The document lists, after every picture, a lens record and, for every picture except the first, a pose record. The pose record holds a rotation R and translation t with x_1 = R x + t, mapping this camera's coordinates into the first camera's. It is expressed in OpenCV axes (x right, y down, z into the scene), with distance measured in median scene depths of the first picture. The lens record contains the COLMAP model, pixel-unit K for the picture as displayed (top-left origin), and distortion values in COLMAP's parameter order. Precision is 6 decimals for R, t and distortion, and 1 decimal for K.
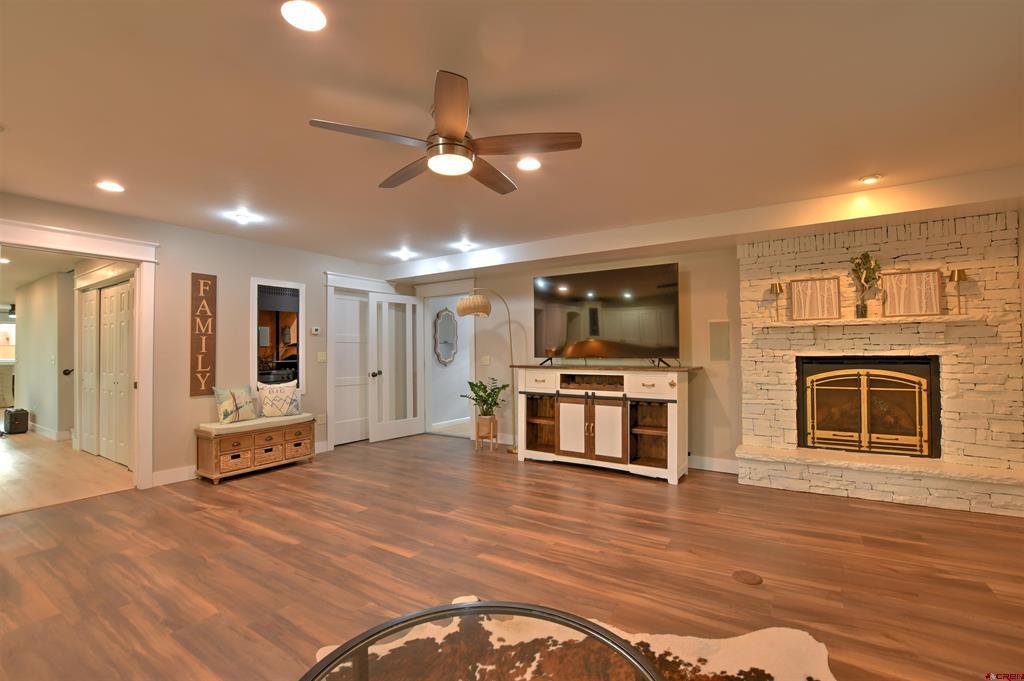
lens RADIAL K [[450.1, 0, 512.5], [0, 450.1, 341.9], [0, 0, 1]] dist [-0.031107, 0.001416]
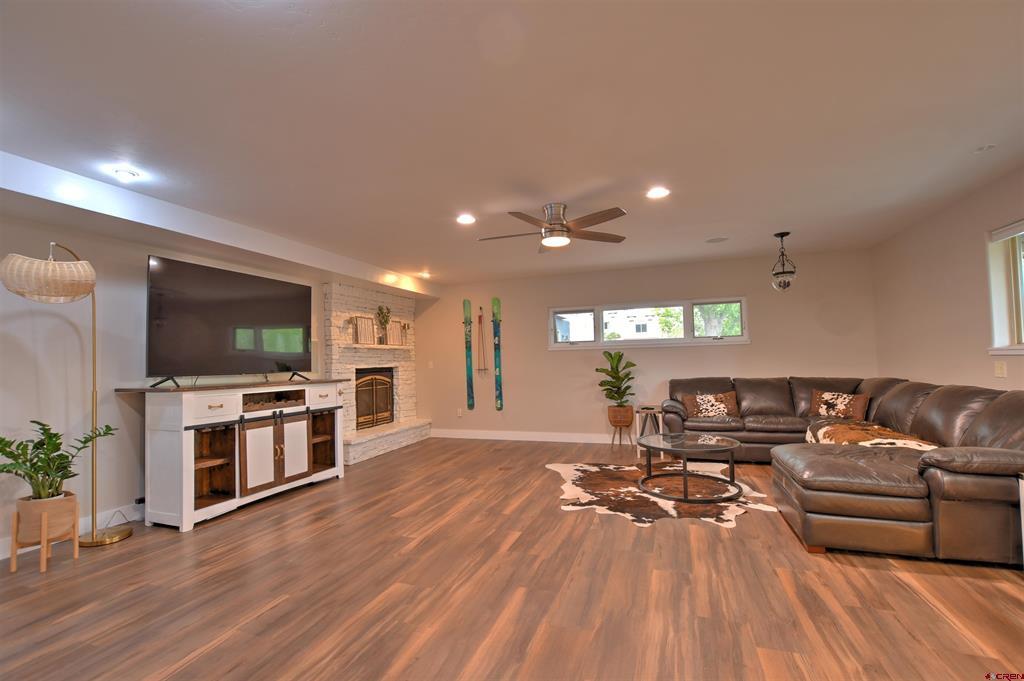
lens RADIAL K [[450.1, 0, 512.5], [0, 450.1, 341.9], [0, 0, 1]] dist [-0.031107, 0.001416]
pose [[-0.232258, 0.053661, 0.971173, -0.996263], [0.003096, 0.998513, -0.054431, 0.029710], [-0.972649, -0.009636, -0.232079, 0.922806]]
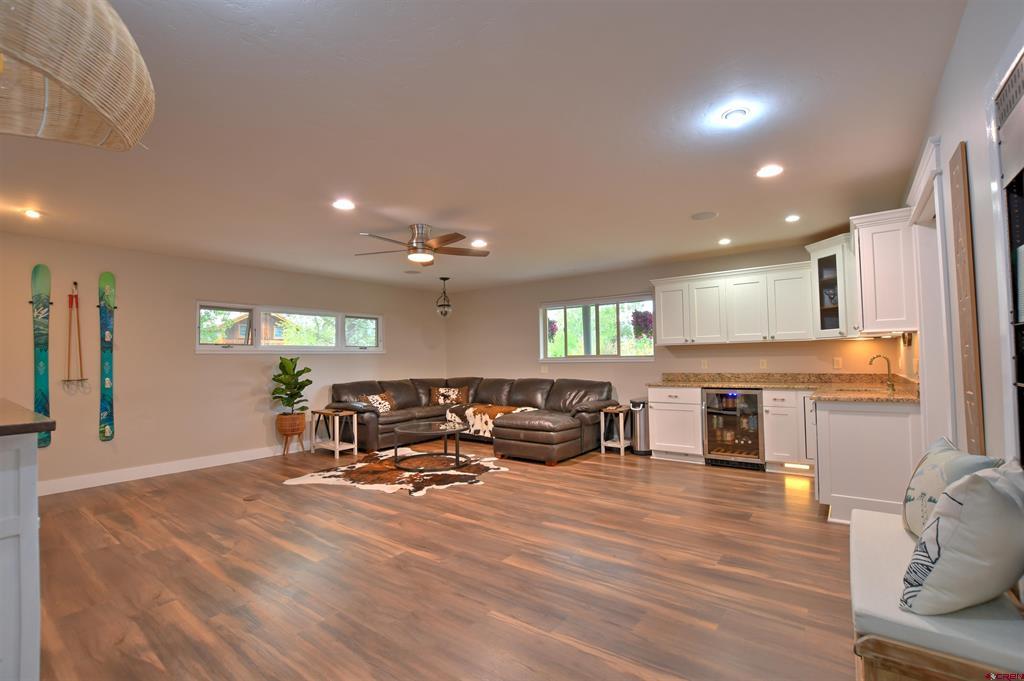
lens RADIAL K [[450.5, 0, 511.0], [0, 450.5, 341.3], [0, 0, 1]] dist [-0.030448, 0.001095]
pose [[-0.996950, 0.027671, 0.072975, -0.378213], [0.022955, 0.997641, -0.064692, 0.040838], [-0.074593, -0.062819, -0.995233, 1.672061]]
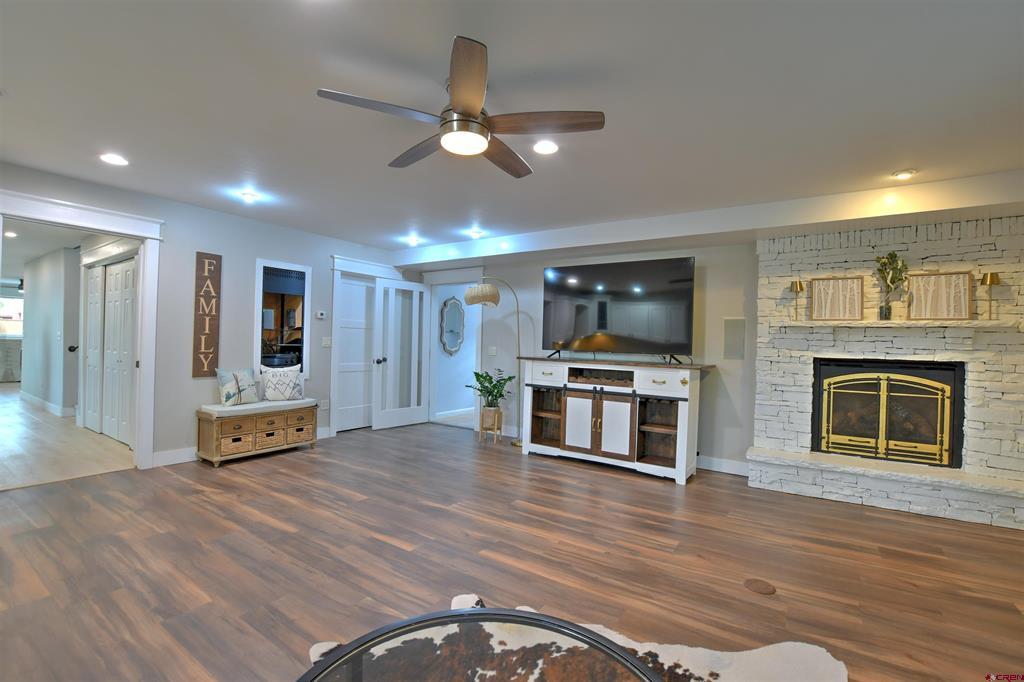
lens RADIAL K [[450.5, 0, 511.0], [0, 450.5, 341.8], [0, 0, 1]] dist [-0.030448, 0.001095]
pose [[0.999328, 0.033528, -0.014838, -0.007268], [-0.033236, 0.999256, 0.019542, 0.001322], [0.015482, -0.019036, 0.999699, 0.027666]]
